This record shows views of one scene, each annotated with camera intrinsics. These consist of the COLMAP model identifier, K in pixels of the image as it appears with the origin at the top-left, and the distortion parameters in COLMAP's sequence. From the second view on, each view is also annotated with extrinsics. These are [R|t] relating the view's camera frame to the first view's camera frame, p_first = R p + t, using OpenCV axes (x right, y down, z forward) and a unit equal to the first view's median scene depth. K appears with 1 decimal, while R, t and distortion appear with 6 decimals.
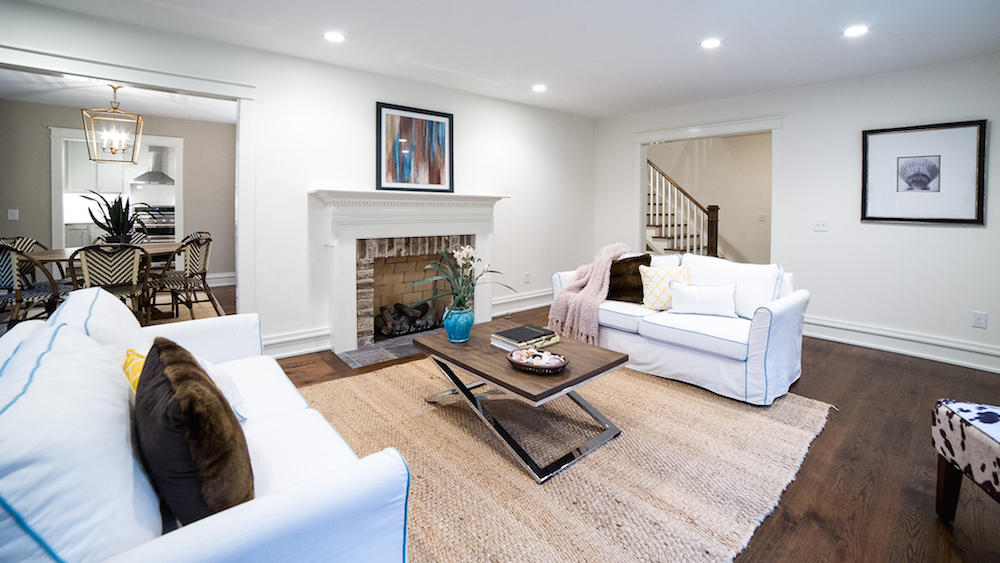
lens RADIAL K [[416.7, 0, 497.0], [0, 416.7, 213.5], [0, 0, 1]] dist [-0.001252, 0.000205]
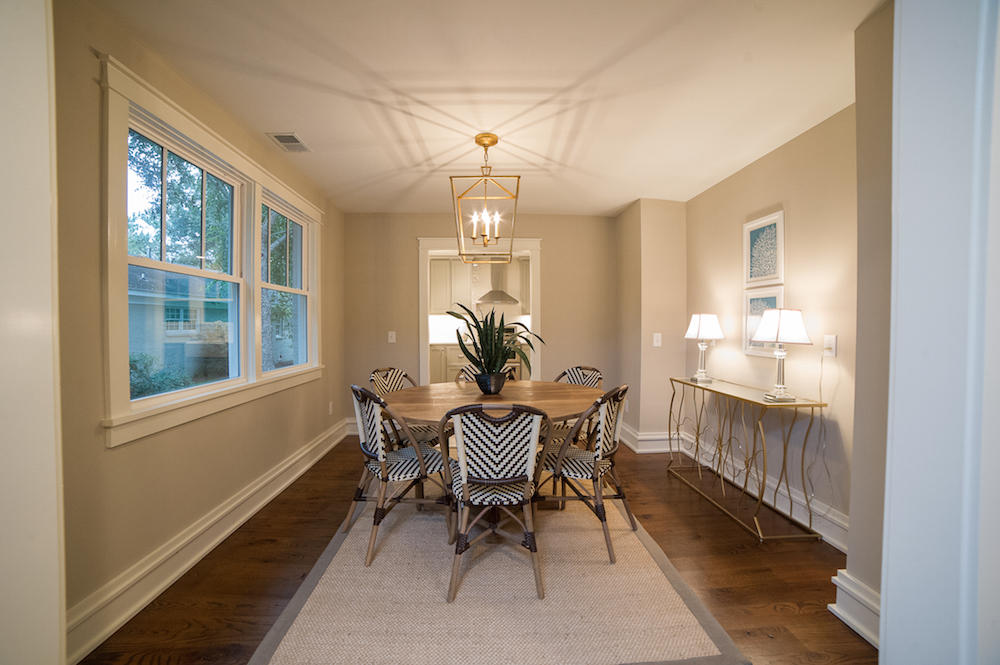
lens RADIAL K [[391.0, 0, 499.0], [0, 391.0, 330.8], [0, 0, 1]] dist [-0.000820, 0.000002]
pose [[0.811722, -0.000298, -0.584043, -0.543253], [0.000235, 1.000000, -0.000184, -0.014157], [0.584044, 0.000012, 0.811722, 0.513173]]
